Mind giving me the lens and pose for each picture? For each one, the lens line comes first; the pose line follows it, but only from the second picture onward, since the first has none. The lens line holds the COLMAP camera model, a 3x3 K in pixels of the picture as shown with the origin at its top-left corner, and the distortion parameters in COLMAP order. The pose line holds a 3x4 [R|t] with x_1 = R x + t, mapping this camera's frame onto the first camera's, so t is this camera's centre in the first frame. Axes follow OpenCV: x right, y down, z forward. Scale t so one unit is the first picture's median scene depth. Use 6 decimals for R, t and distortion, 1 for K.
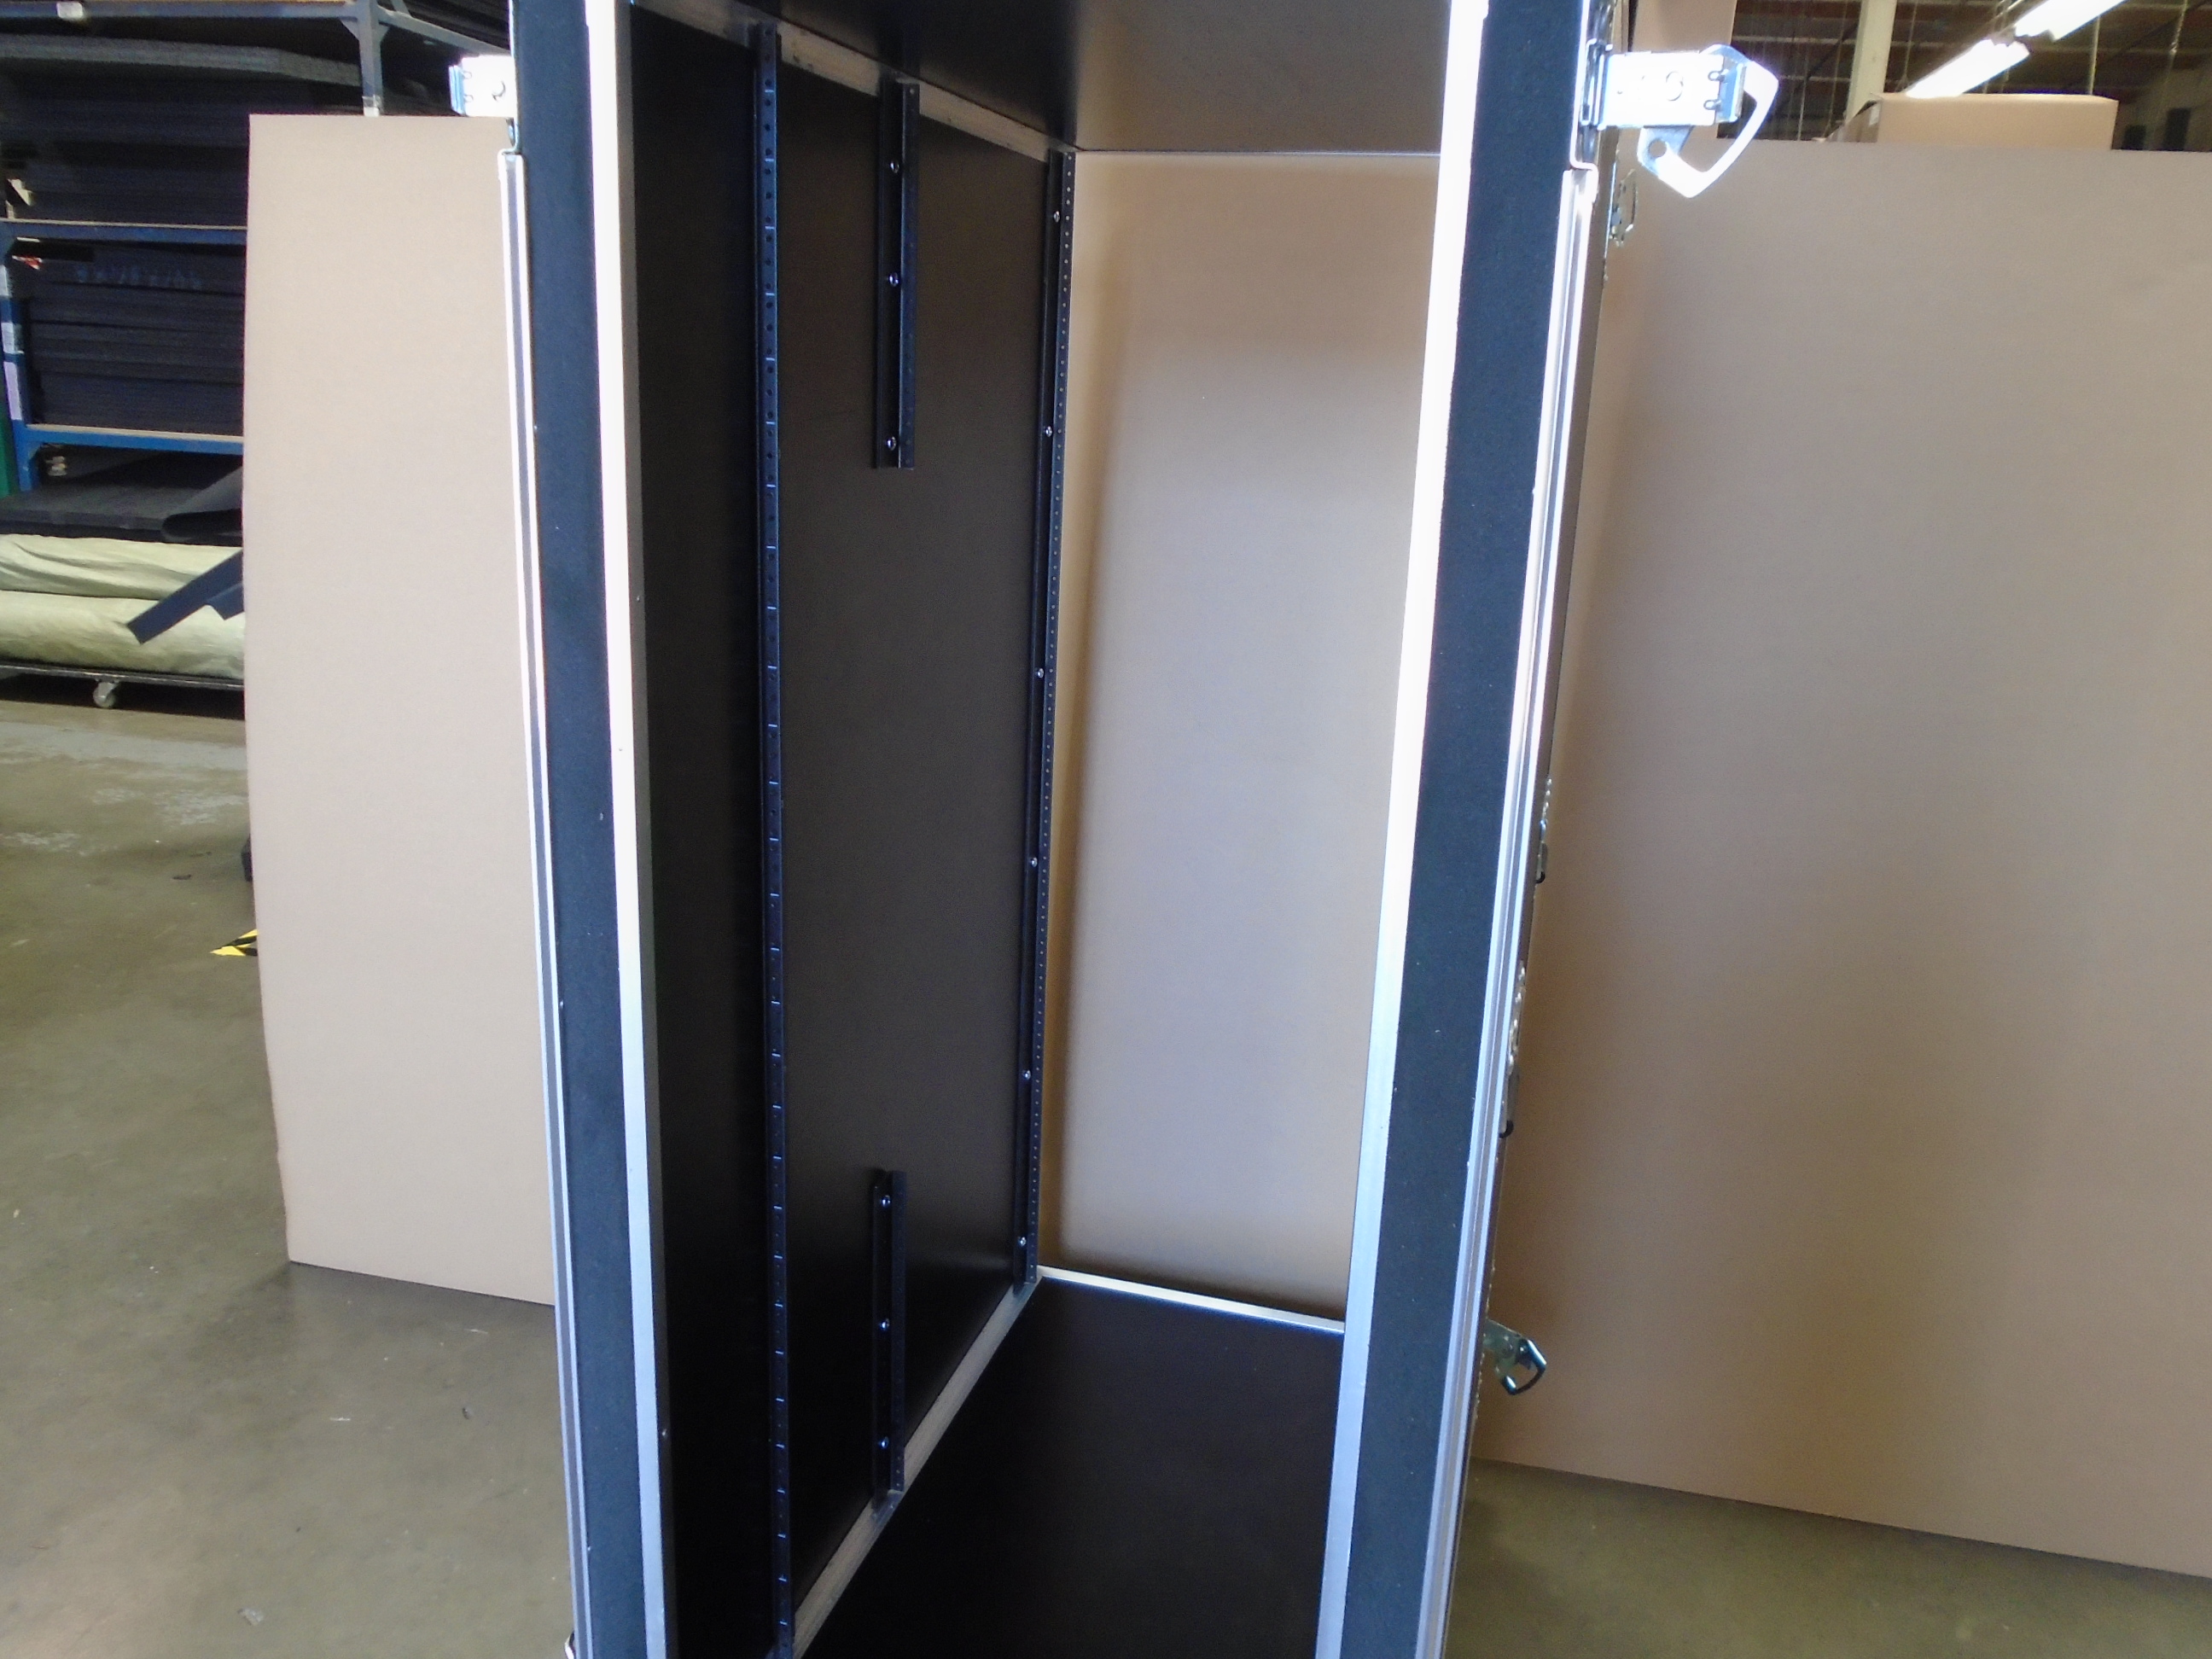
lens RADIAL K [[1691.1, 0, 1108.0], [0, 1691.1, 819.8], [0, 0, 1]] dist [-0.004767, 0.004239]
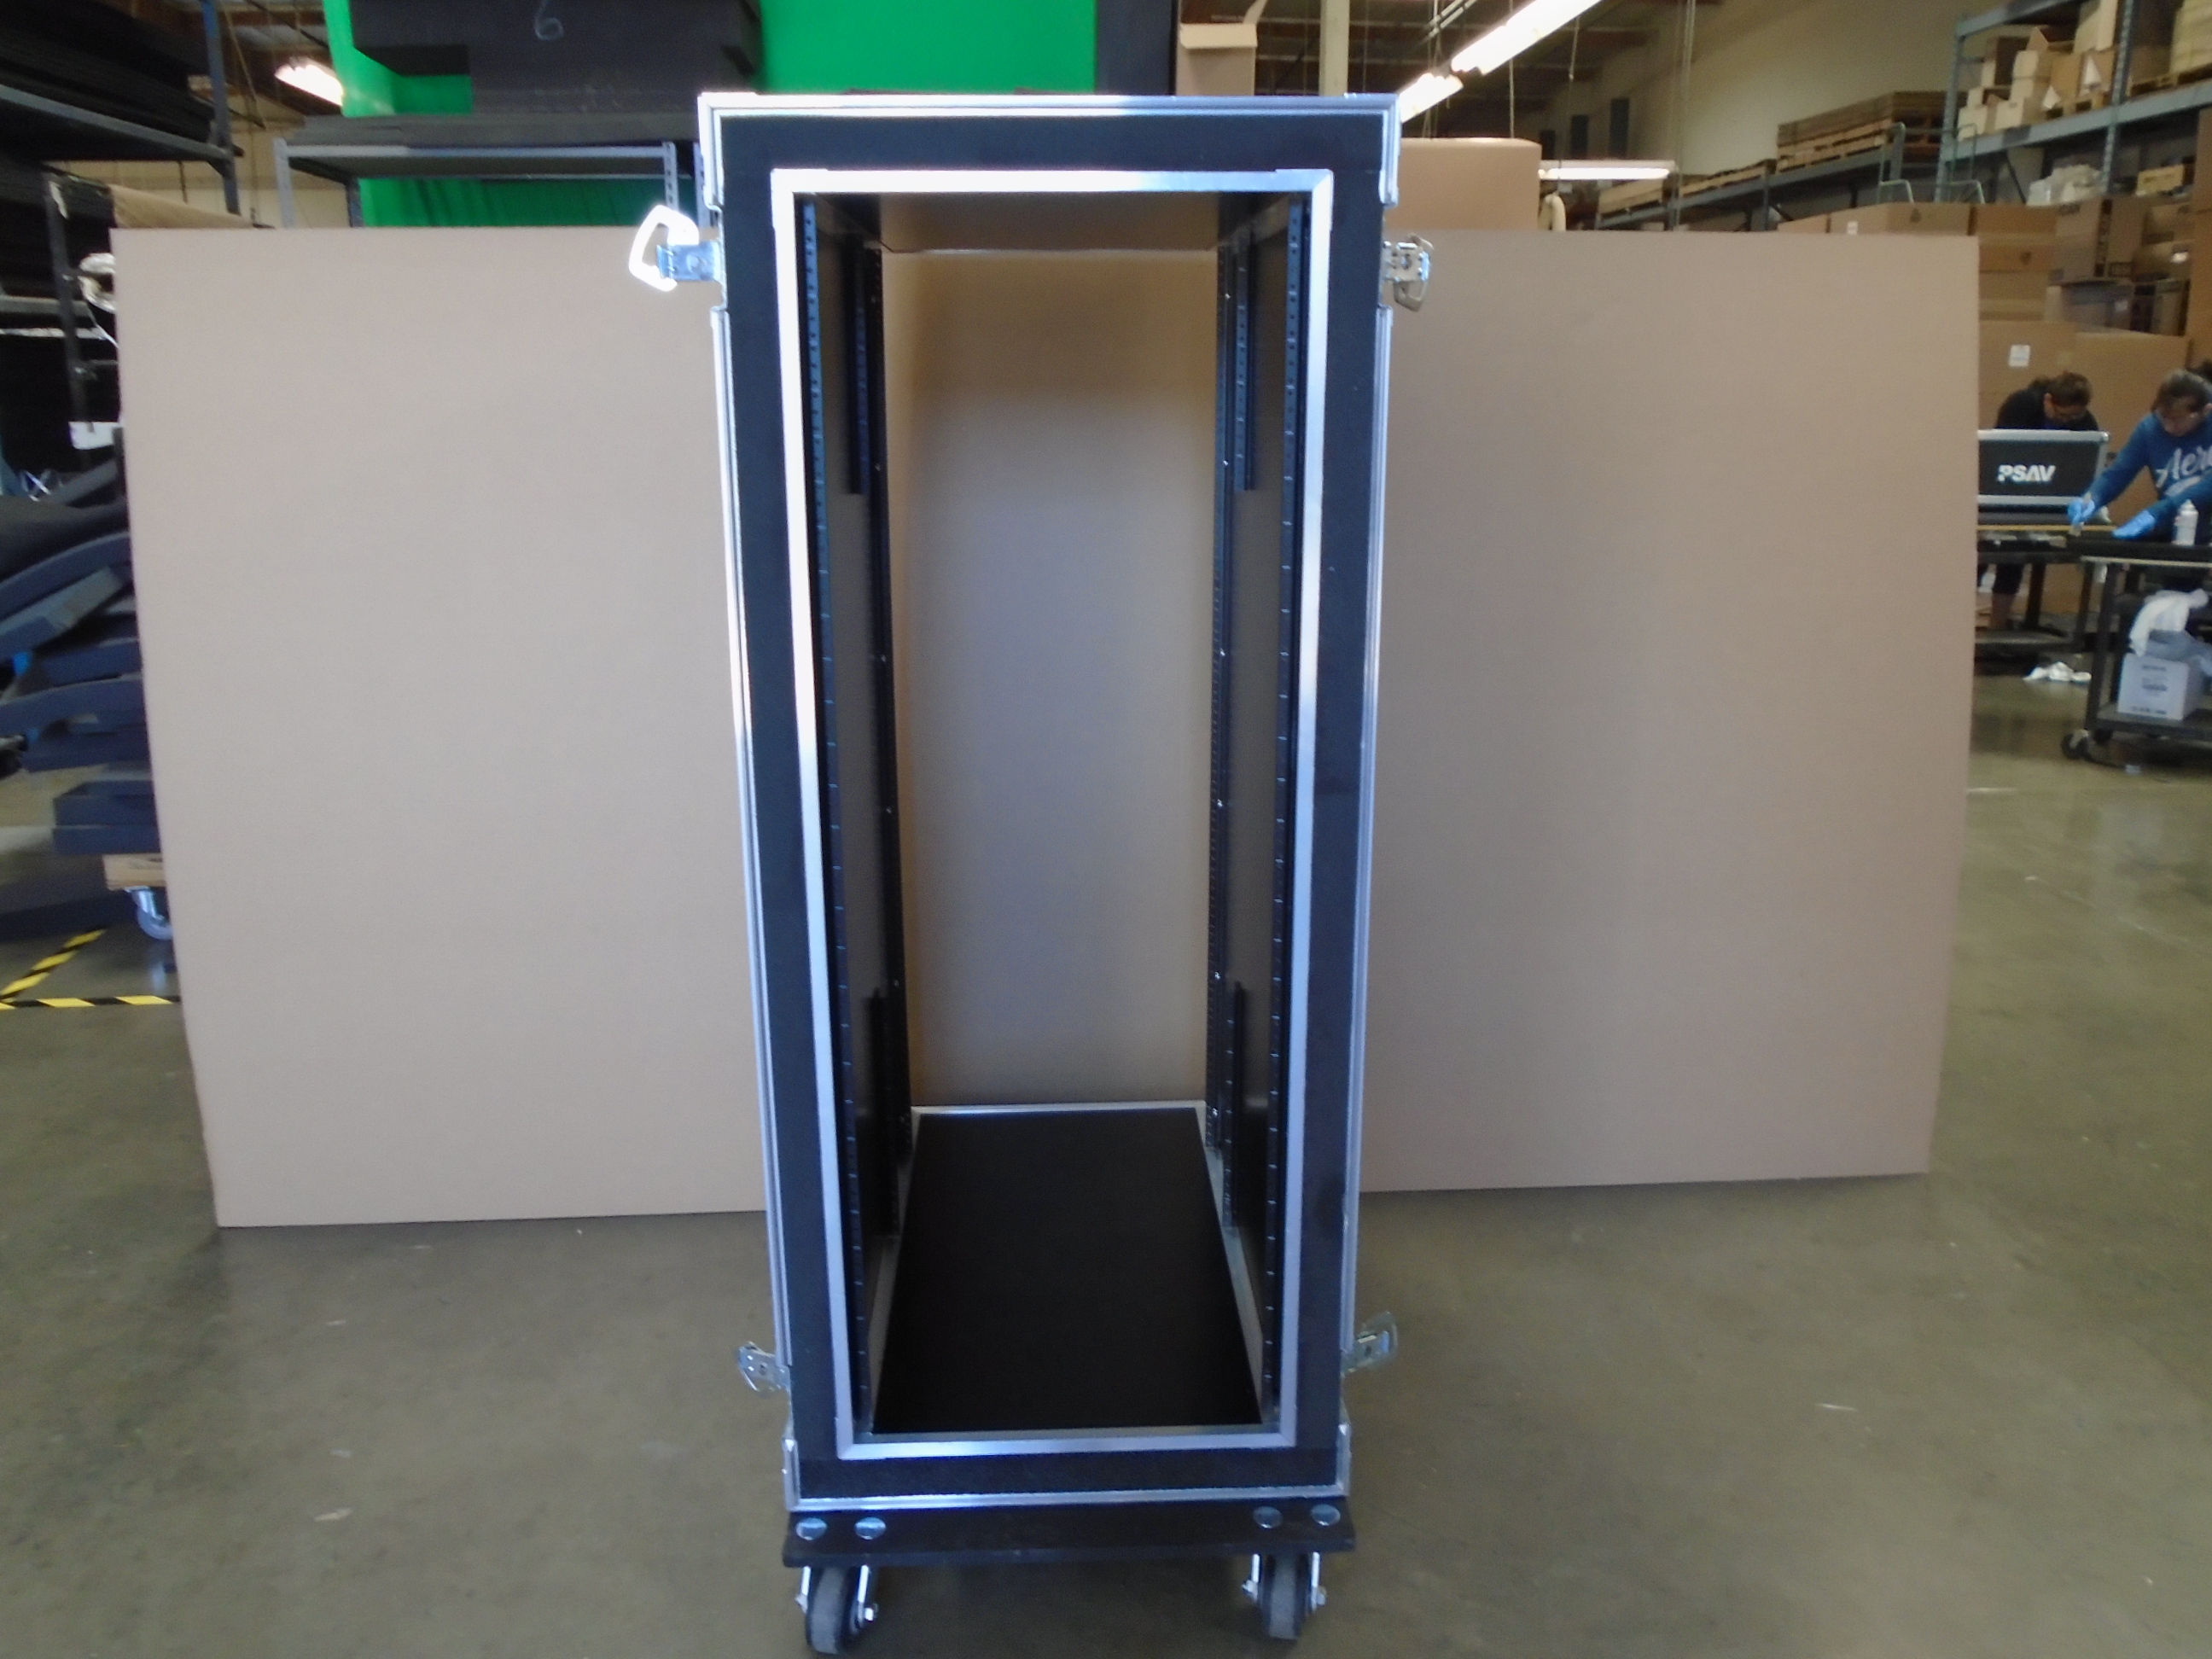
lens RADIAL K [[1682.4, 0, 1107.4], [0, 1682.4, 823.9], [0, 0, 1]] dist [-0.001647, -0.003861]
pose [[0.961898, -0.113985, 0.248515, -0.131244], [0.113737, 0.993391, 0.015407, 0.034449], [-0.248628, 0.013445, 0.968506, -0.202882]]
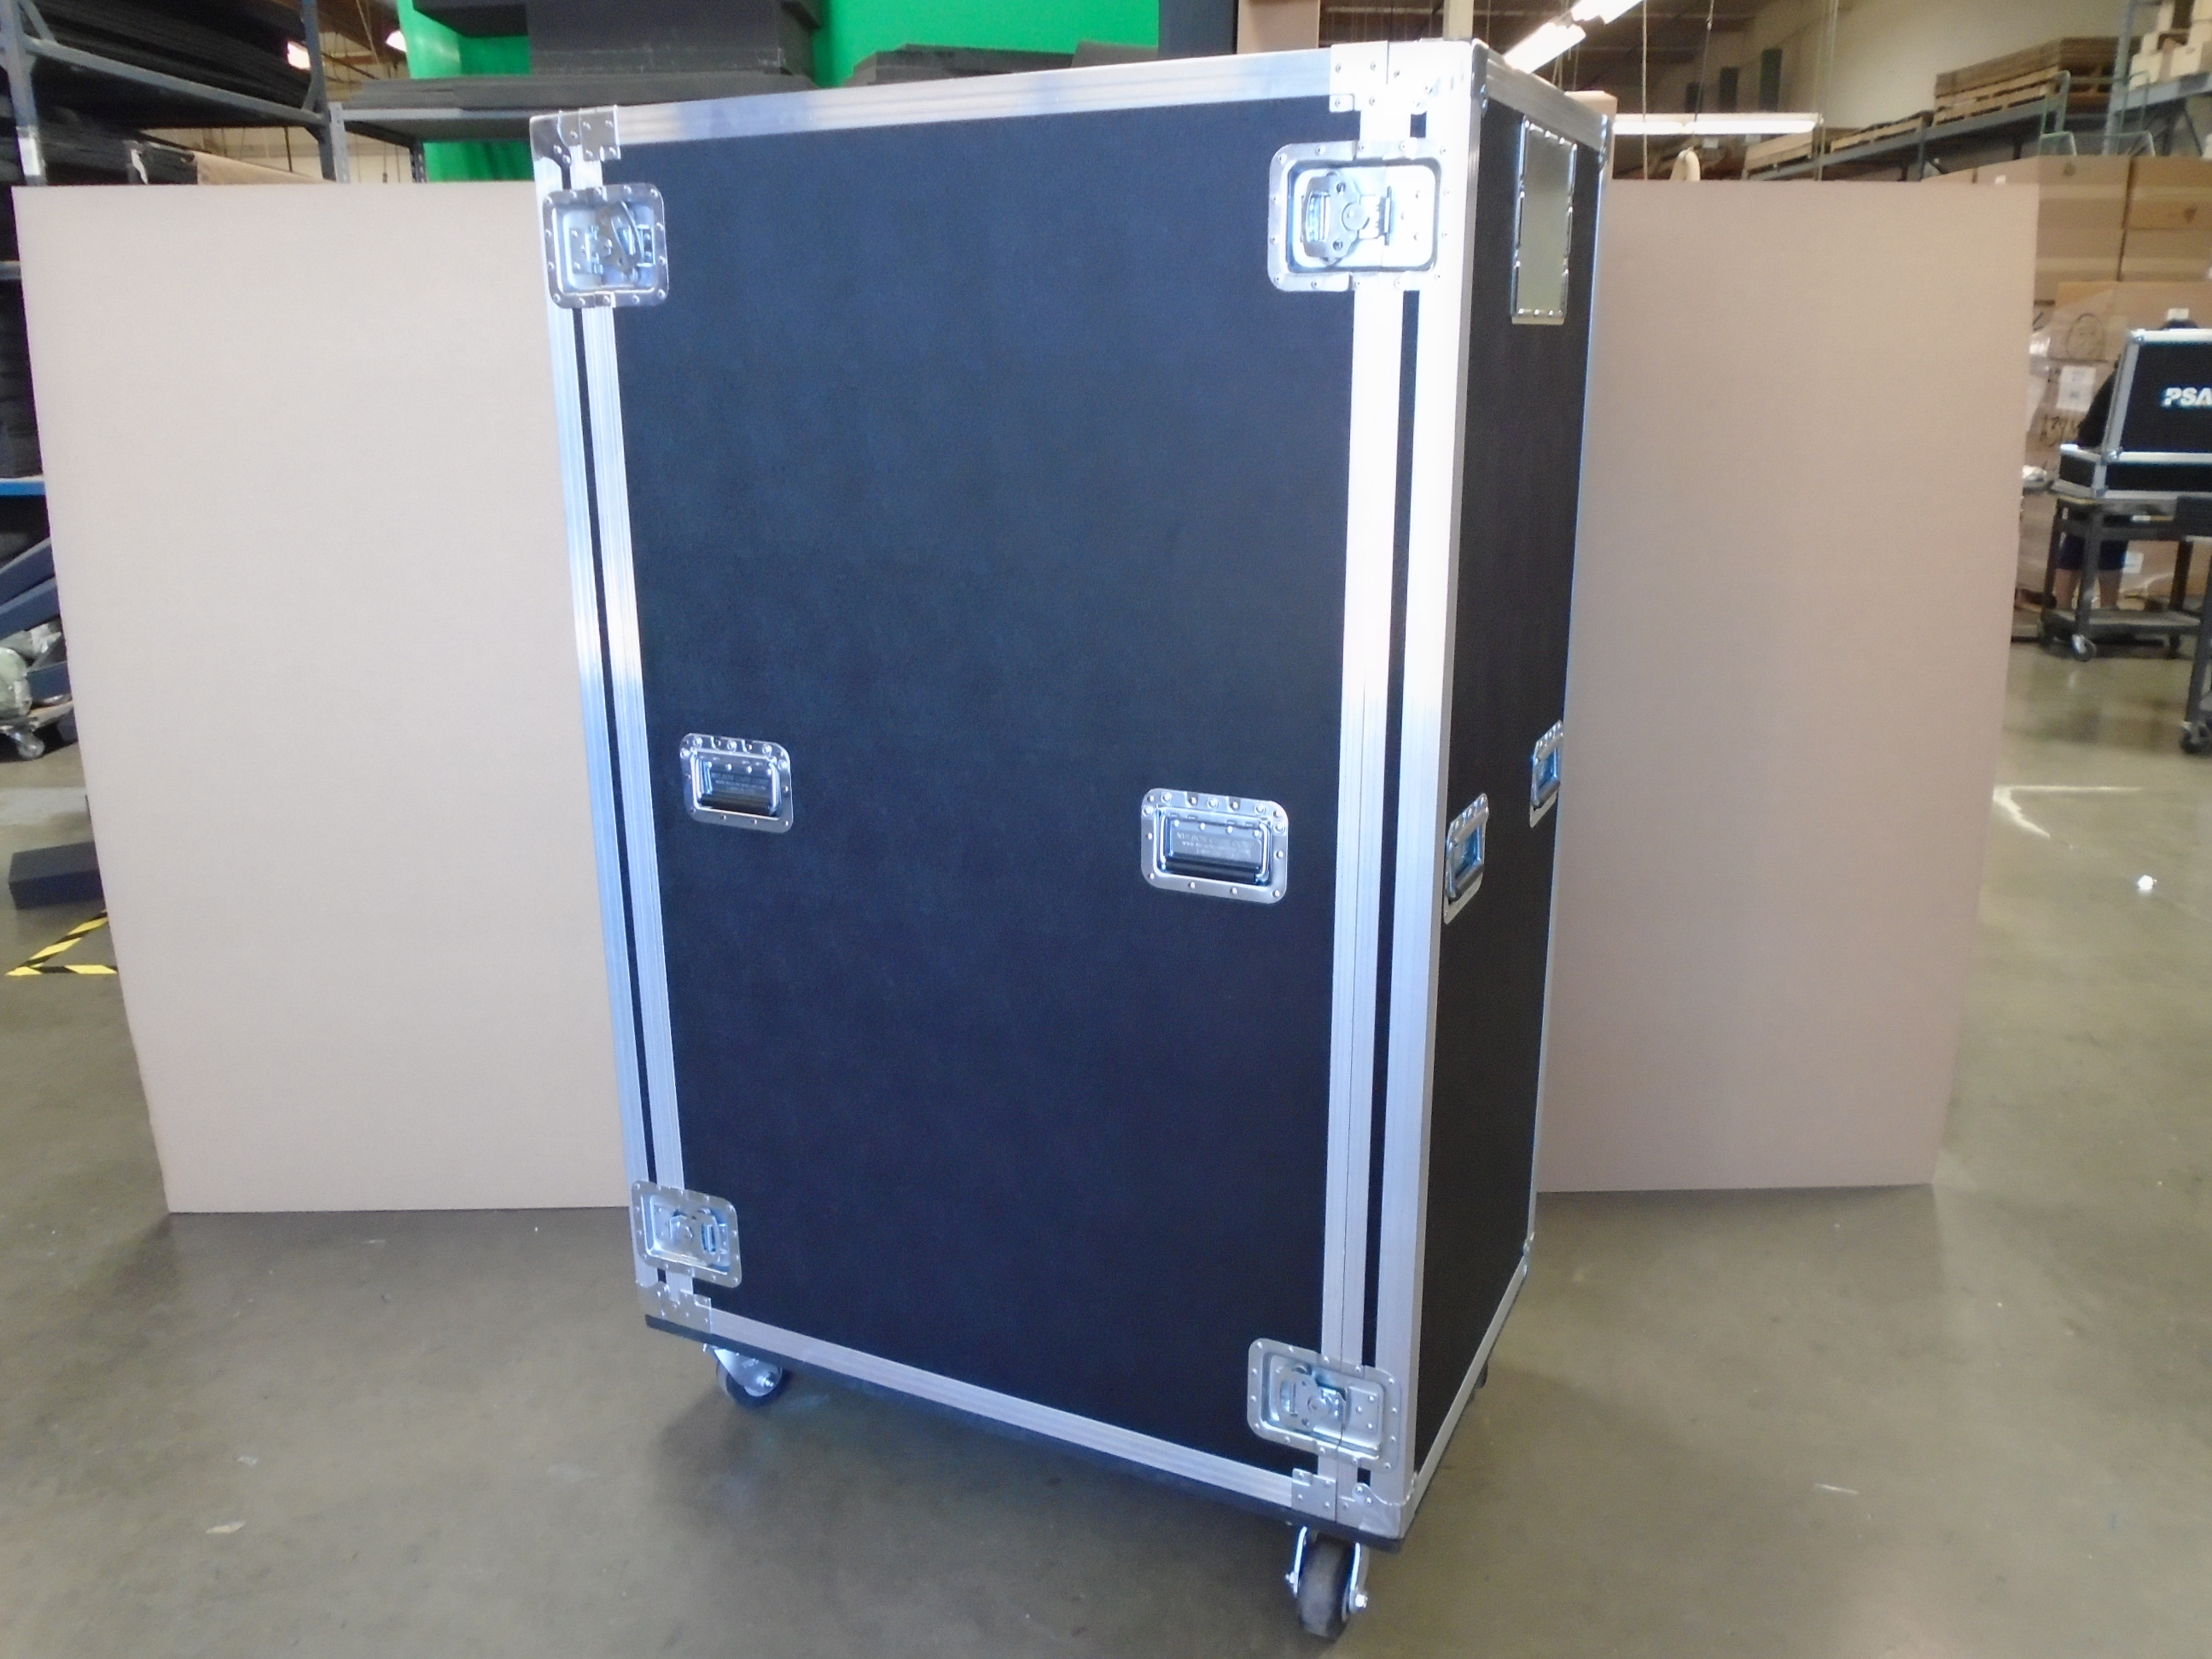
lens RADIAL K [[1686.9, 0, 1106.0], [0, 1686.9, 829.5], [0, 0, 1]] dist [-0.013597, 0.004712]
pose [[0.980098, -0.098477, 0.172366, -0.041365], [0.094575, 0.995044, 0.030723, 0.026523], [-0.174538, -0.013810, 0.984554, -0.167661]]
